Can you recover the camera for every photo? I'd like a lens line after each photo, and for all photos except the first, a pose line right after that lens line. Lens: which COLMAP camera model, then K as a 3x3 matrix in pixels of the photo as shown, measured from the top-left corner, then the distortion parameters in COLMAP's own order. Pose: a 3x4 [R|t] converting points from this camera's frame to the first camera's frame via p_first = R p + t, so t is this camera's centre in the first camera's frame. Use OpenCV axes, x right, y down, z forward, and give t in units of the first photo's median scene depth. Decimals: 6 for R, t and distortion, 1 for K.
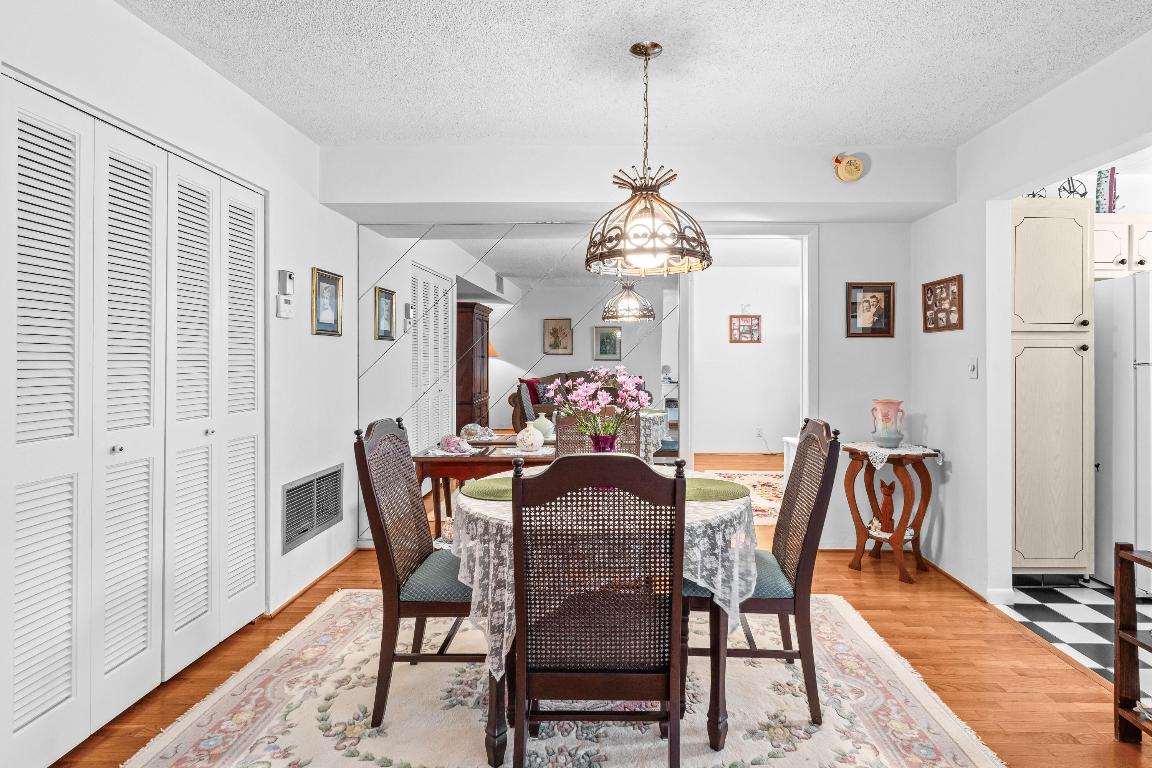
lens RADIAL K [[551.3, 0, 583.8], [0, 551.3, 362.7], [0, 0, 1]] dist [0.002407, 0.000176]
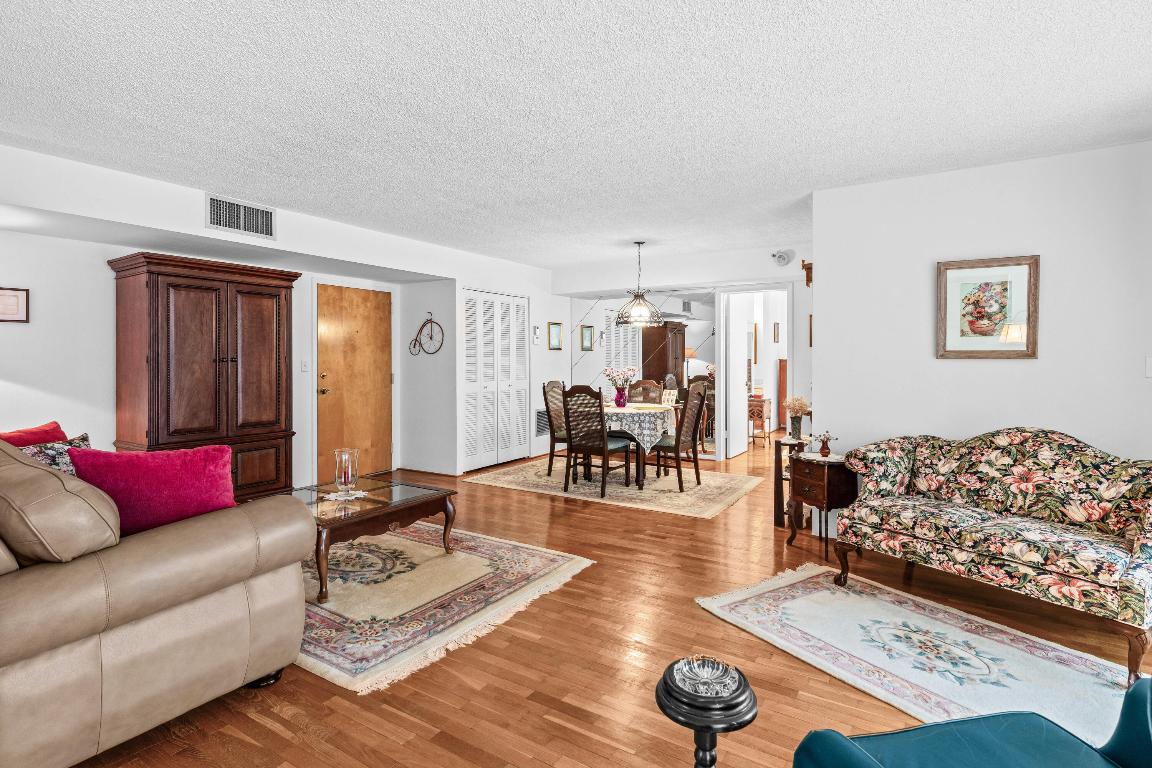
lens RADIAL K [[551.3, 0, 583.8], [0, 551.3, 362.7], [0, 0, 1]] dist [0.002407, 0.000176]
pose [[0.861496, 0.000900, -0.507763, 0.968675], [0.002256, 0.999982, 0.005601, -0.007416], [0.507759, -0.005971, 0.861479, -1.117680]]
